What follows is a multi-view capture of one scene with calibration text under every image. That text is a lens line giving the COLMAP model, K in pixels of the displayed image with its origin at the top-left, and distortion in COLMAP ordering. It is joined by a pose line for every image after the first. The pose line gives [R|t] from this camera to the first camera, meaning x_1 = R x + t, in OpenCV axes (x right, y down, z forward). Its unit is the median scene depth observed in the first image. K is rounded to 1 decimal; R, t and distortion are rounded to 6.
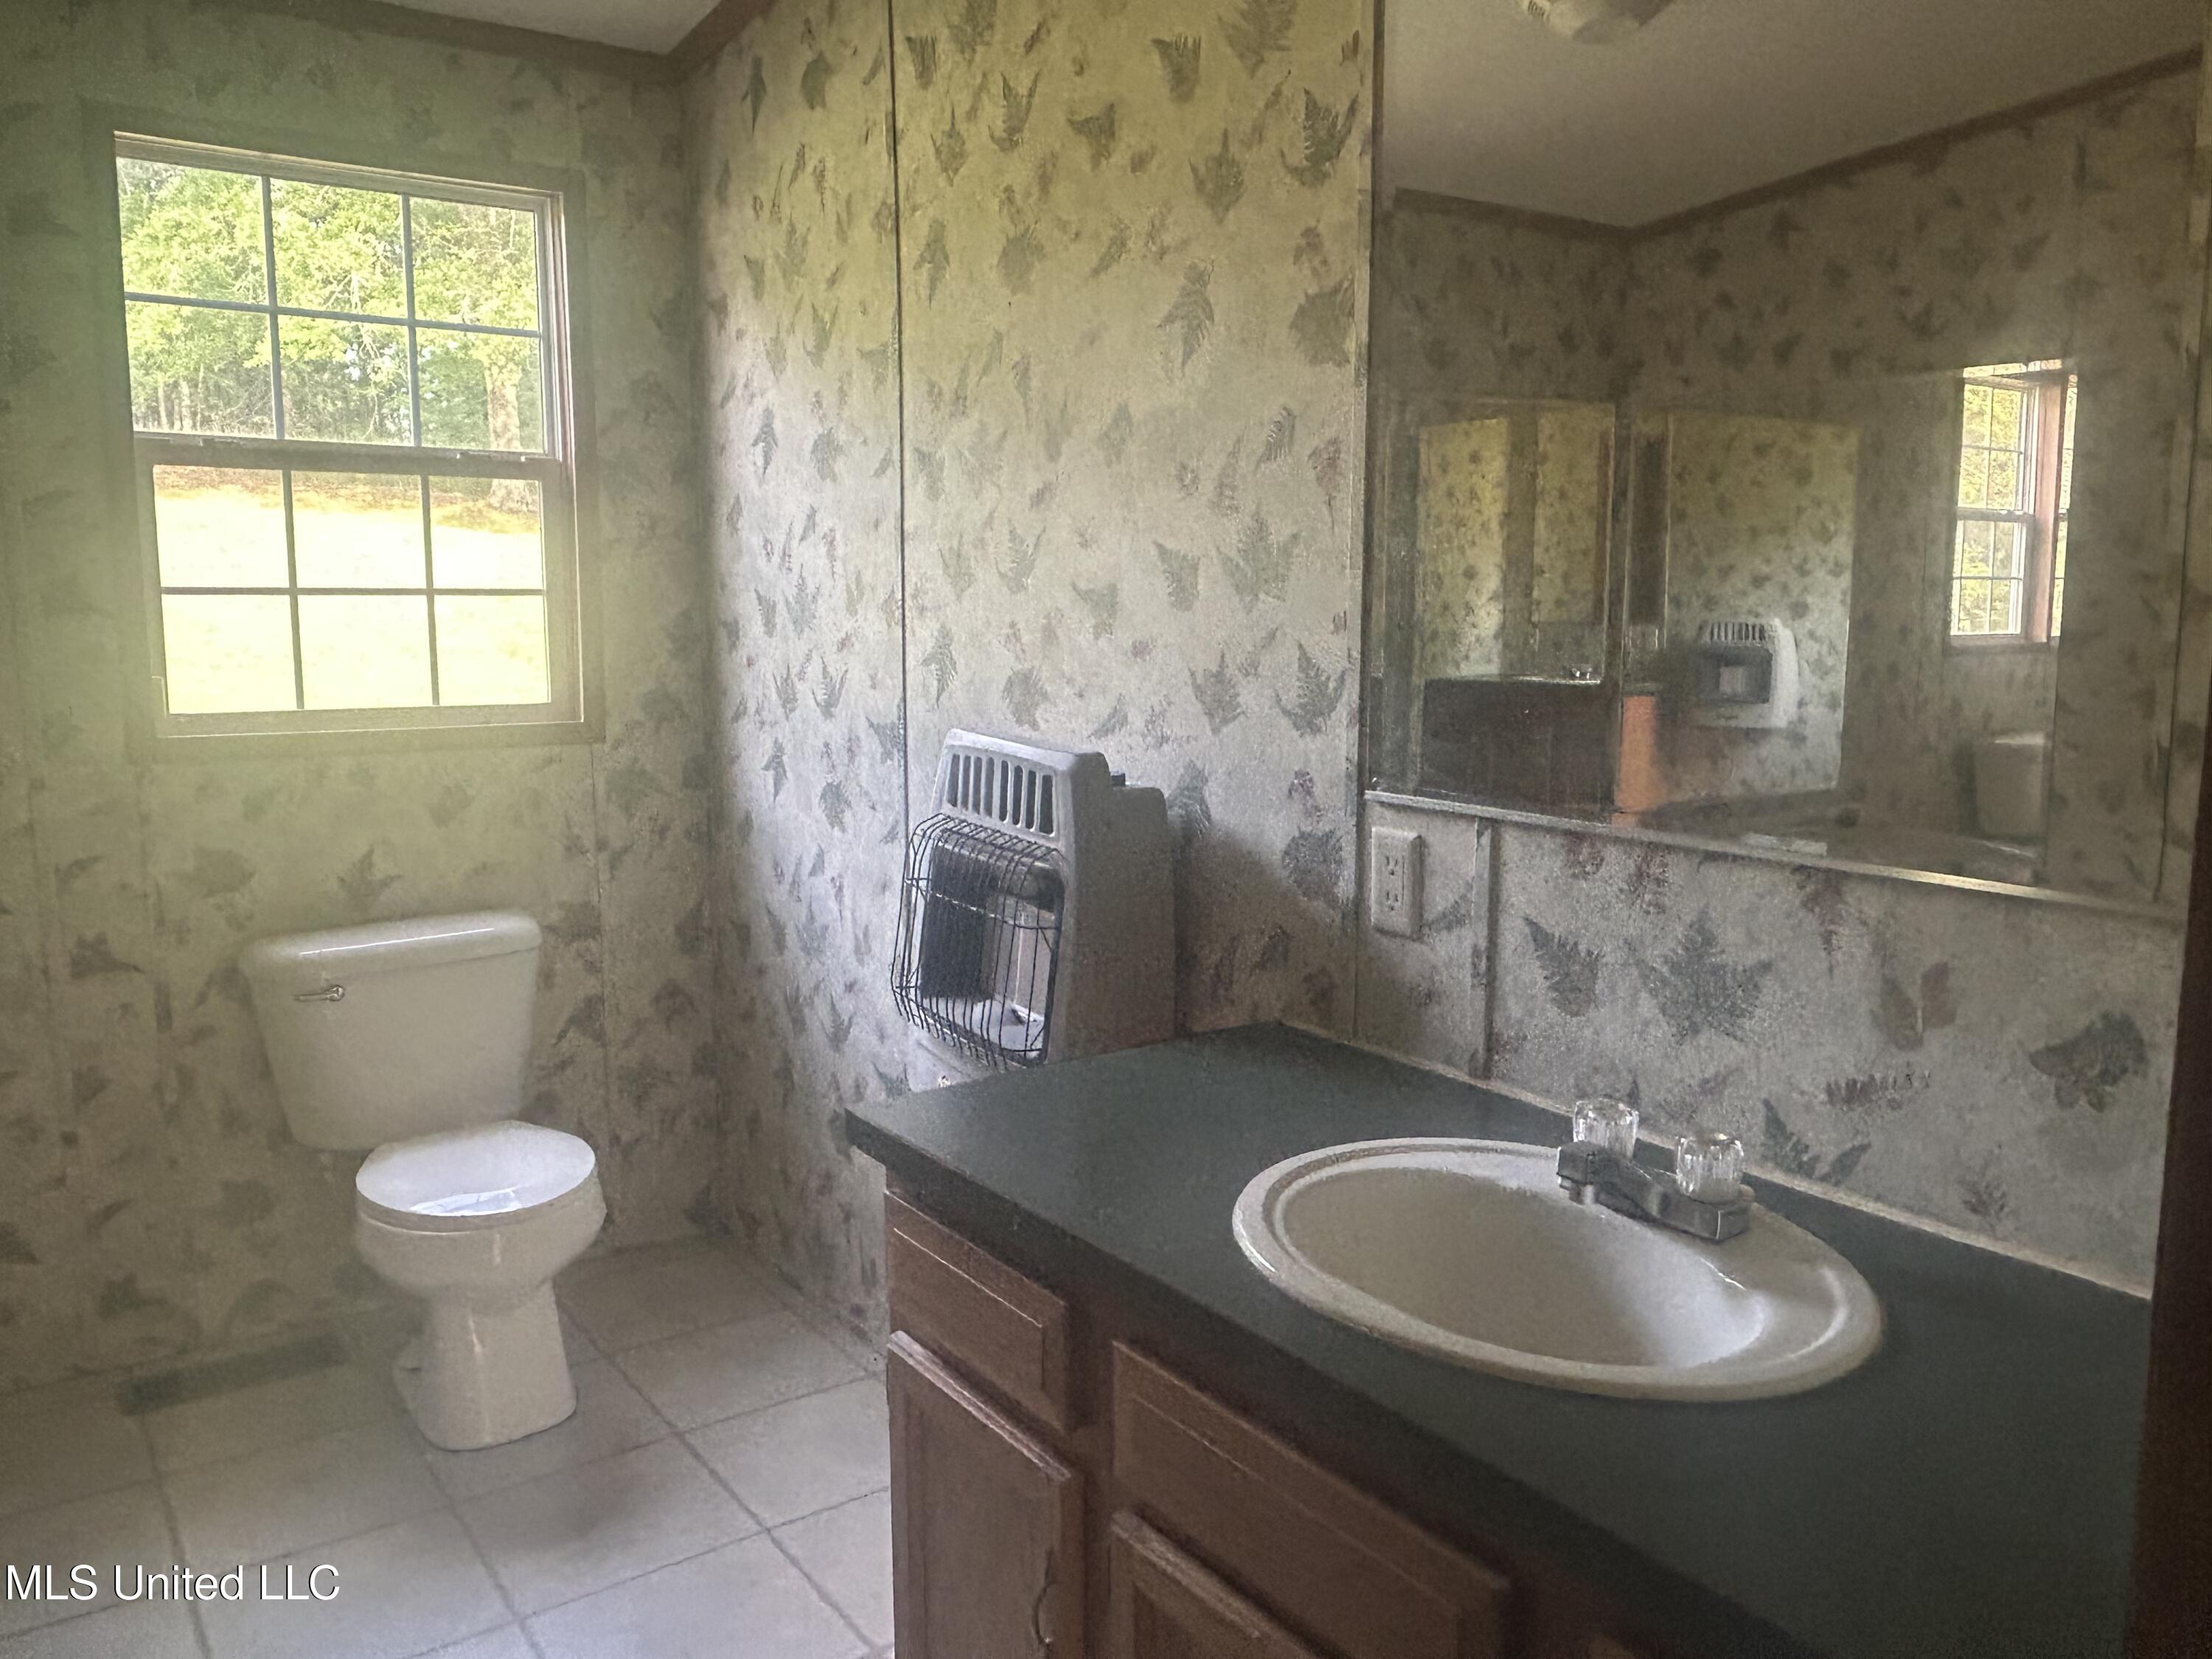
lens RADIAL K [[1660.3, 0, 1100.5], [0, 1660.3, 814.4], [0, 0, 1]] dist [0.000405, 0.001450]
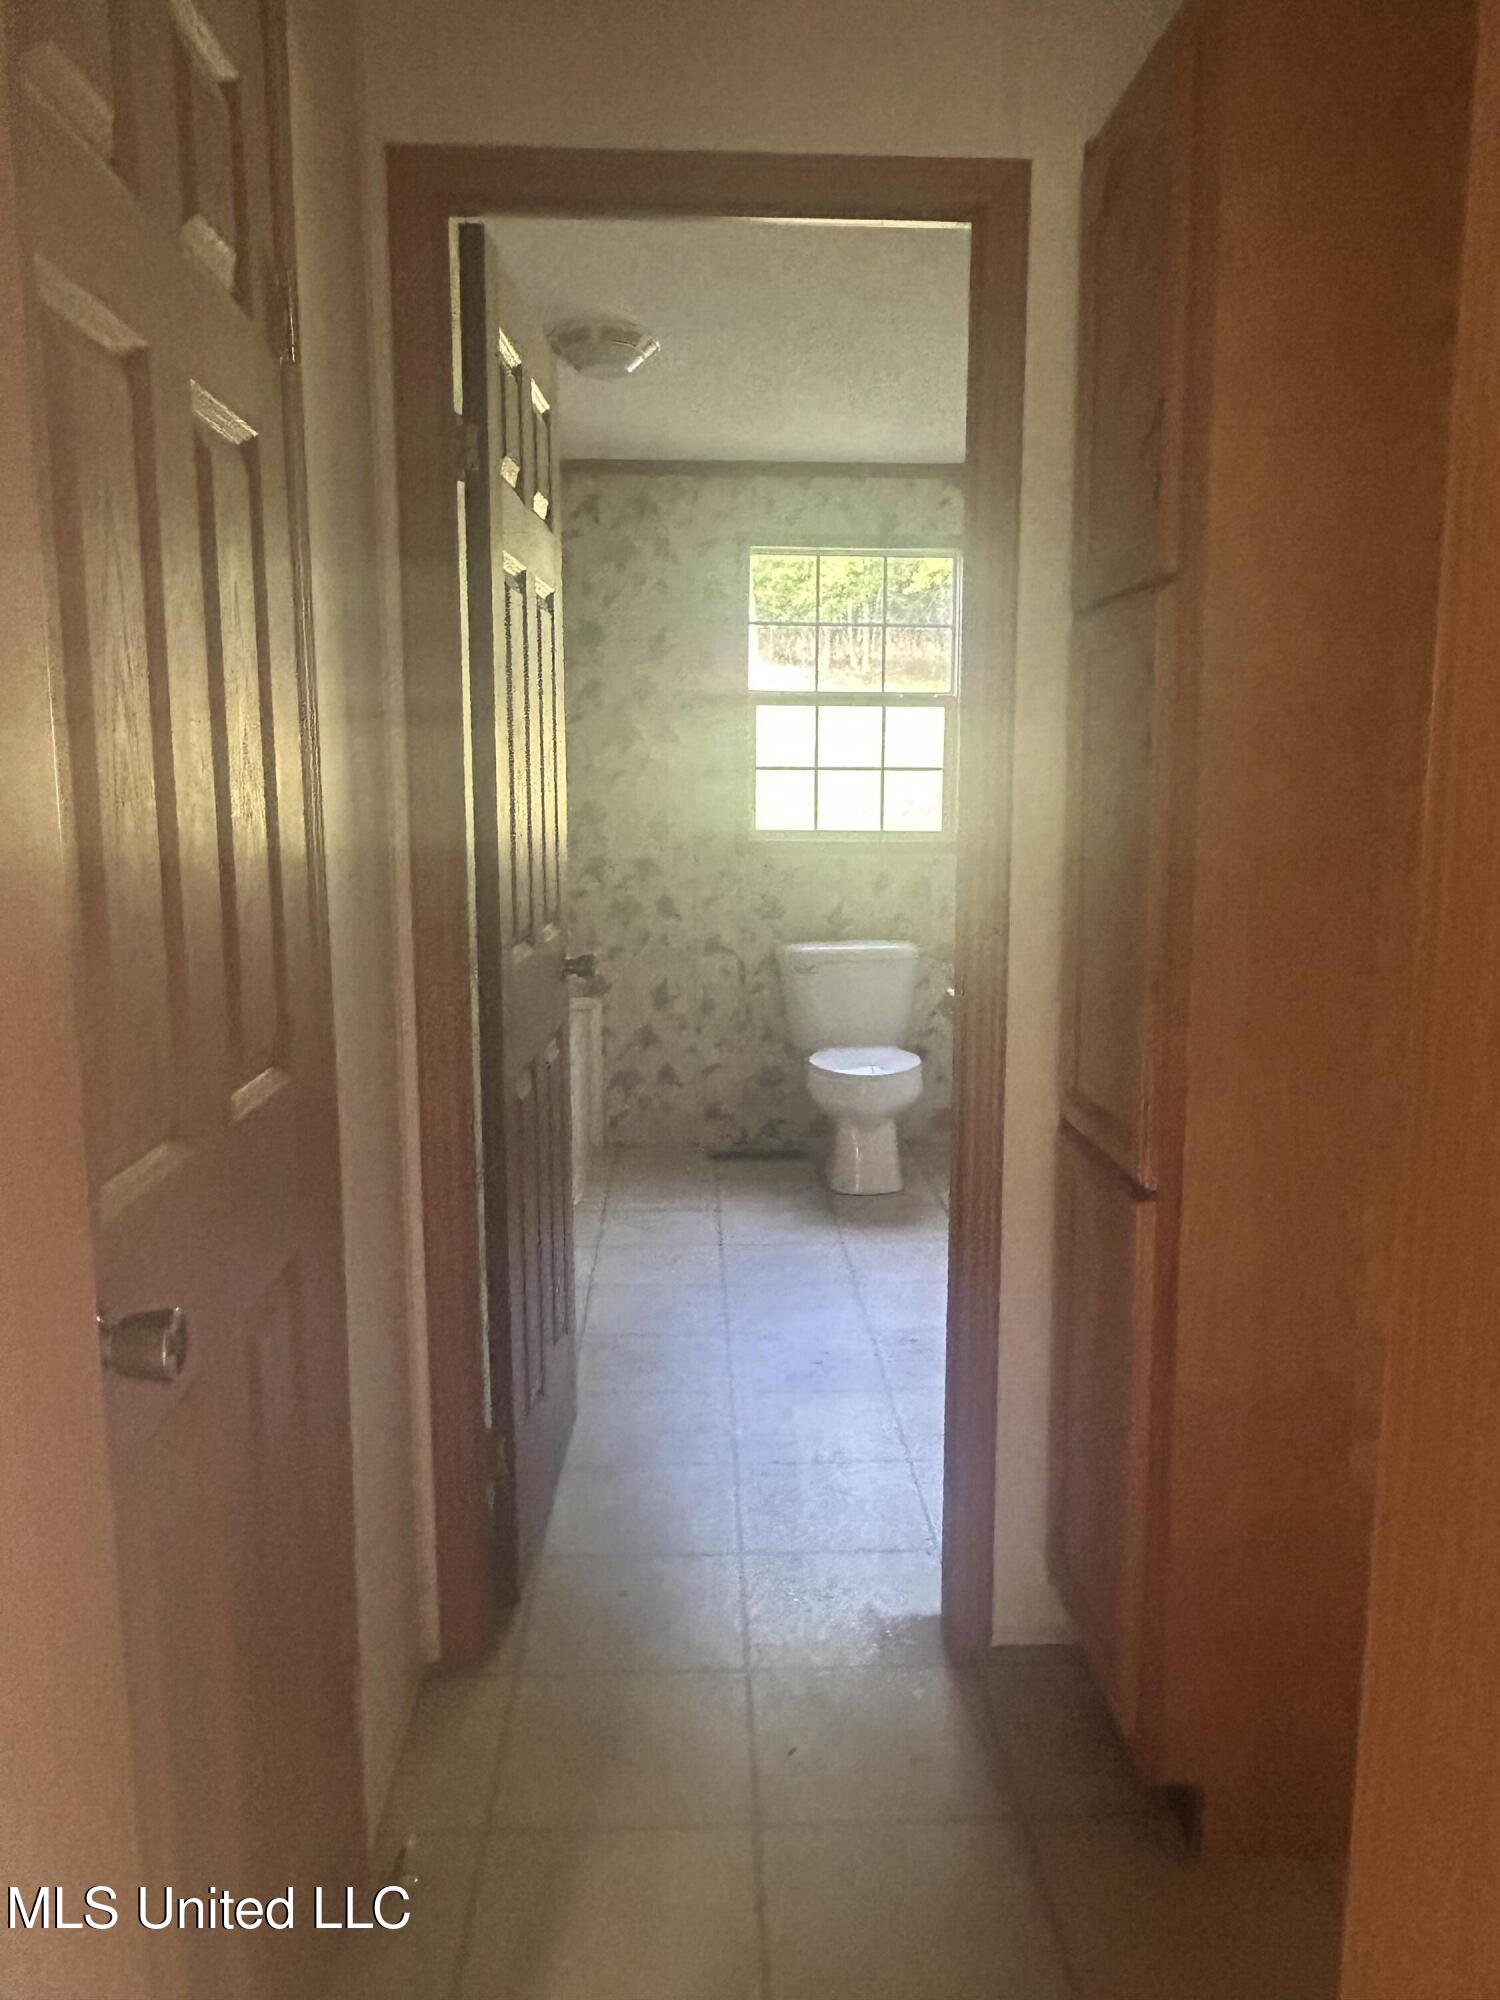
lens RADIAL K [[1501.2, 0, 750.0], [0, 1501.2, 1000.0], [0, 0, 1]] dist [0.000405, 0.001450]
pose [[0.839350, 0.085688, -0.536796, 0.433094], [-0.074747, 0.996311, 0.042164, 0.070433], [0.538428, 0.004734, 0.842658, -0.542378]]
